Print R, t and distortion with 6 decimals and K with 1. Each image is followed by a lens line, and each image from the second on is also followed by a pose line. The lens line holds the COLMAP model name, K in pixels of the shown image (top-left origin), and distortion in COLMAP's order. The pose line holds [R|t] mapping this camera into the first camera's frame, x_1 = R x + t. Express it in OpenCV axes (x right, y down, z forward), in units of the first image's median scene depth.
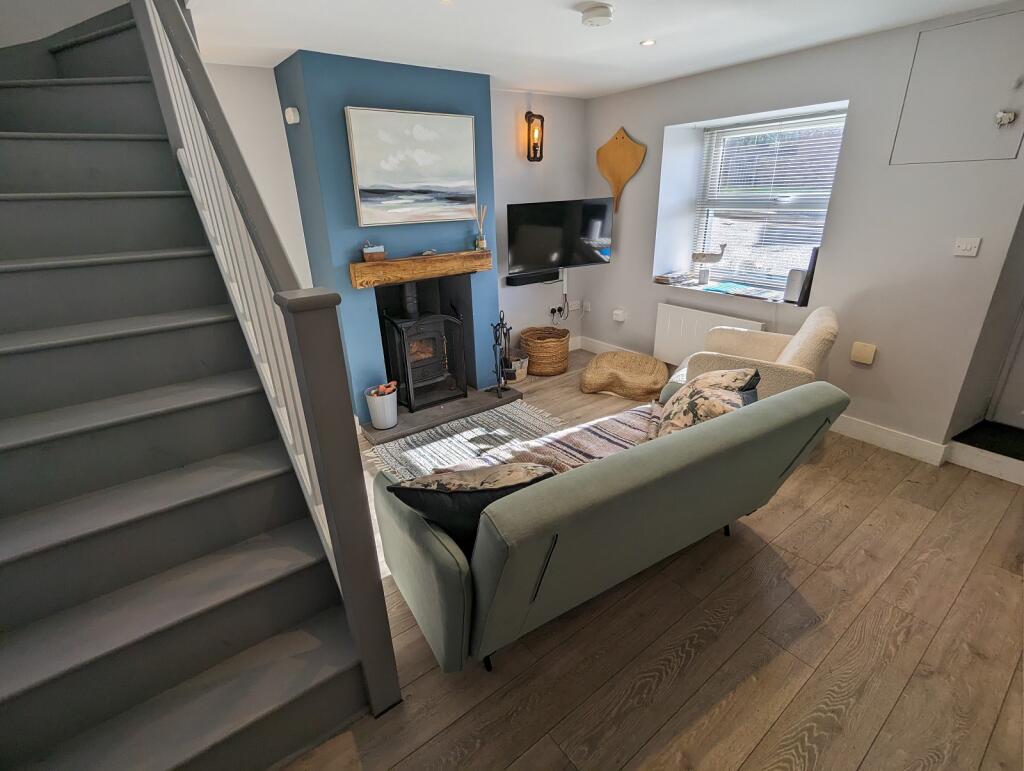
lens RADIAL K [[481.1, 0, 508.7], [0, 481.1, 386.2], [0, 0, 1]] dist [-0.005079, -0.000225]
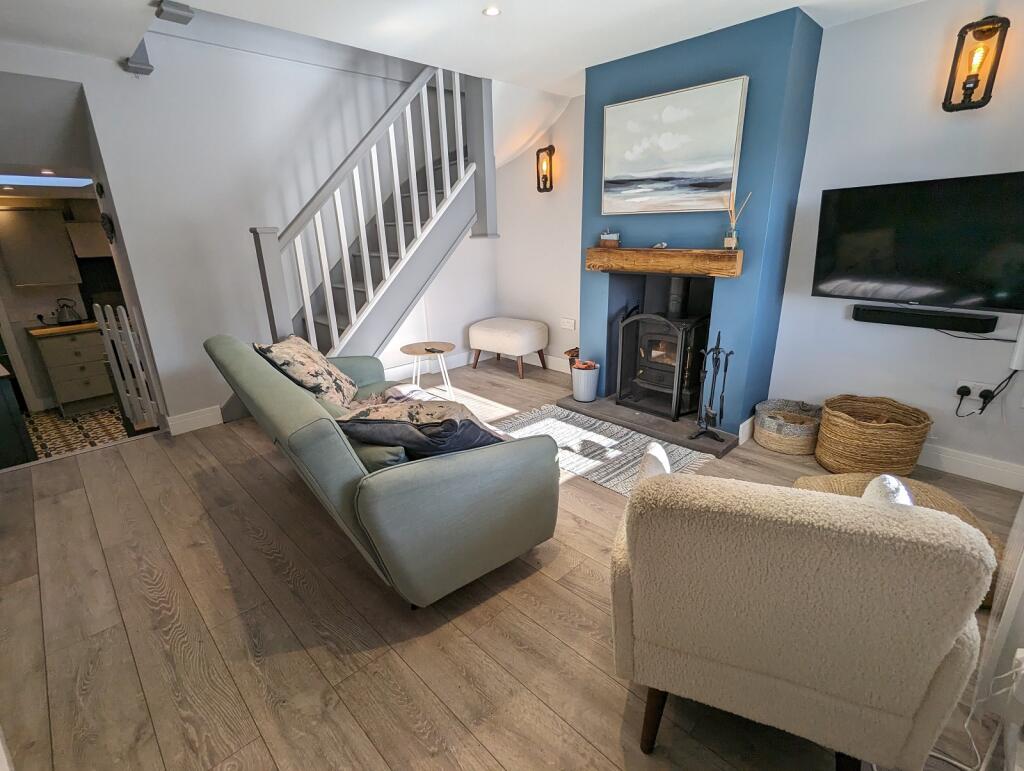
lens RADIAL K [[481.1, 0, 508.3], [0, 481.1, 386.3], [0, 0, 1]] dist [-0.005079, -0.000225]
pose [[0.131810, 0.335918, -0.932623, 0.787909], [-0.351372, 0.895576, 0.272914, -0.197299], [0.926911, 0.291724, 0.236078, 0.629034]]
